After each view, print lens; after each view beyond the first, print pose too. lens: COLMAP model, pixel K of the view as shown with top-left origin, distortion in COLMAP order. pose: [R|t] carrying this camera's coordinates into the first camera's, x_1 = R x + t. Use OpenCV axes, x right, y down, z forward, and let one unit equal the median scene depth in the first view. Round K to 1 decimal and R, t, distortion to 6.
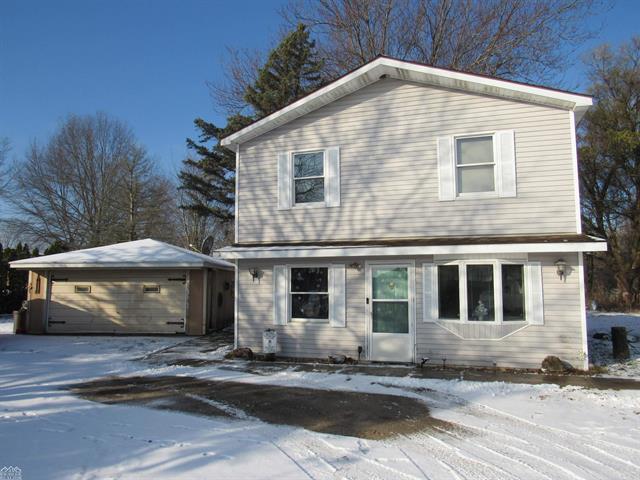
lens RADIAL K [[449.3, 0, 317.6], [0, 449.3, 240.9], [0, 0, 1]] dist [-0.047041, 0.008428]
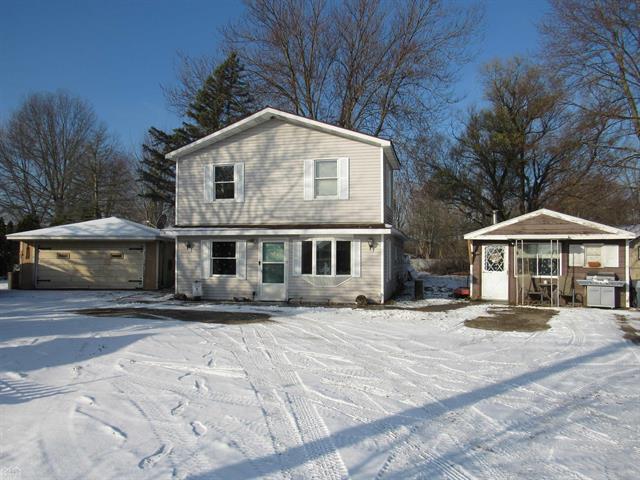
lens RADIAL K [[449.3, 0, 321.2], [0, 449.3, 238.7], [0, 0, 1]] dist [-0.047041, 0.008428]
pose [[0.996261, 0.008216, 0.086008, 0.182811], [-0.013366, 0.998140, 0.059477, -0.045002], [-0.085360, -0.060404, 0.994518, -0.553471]]
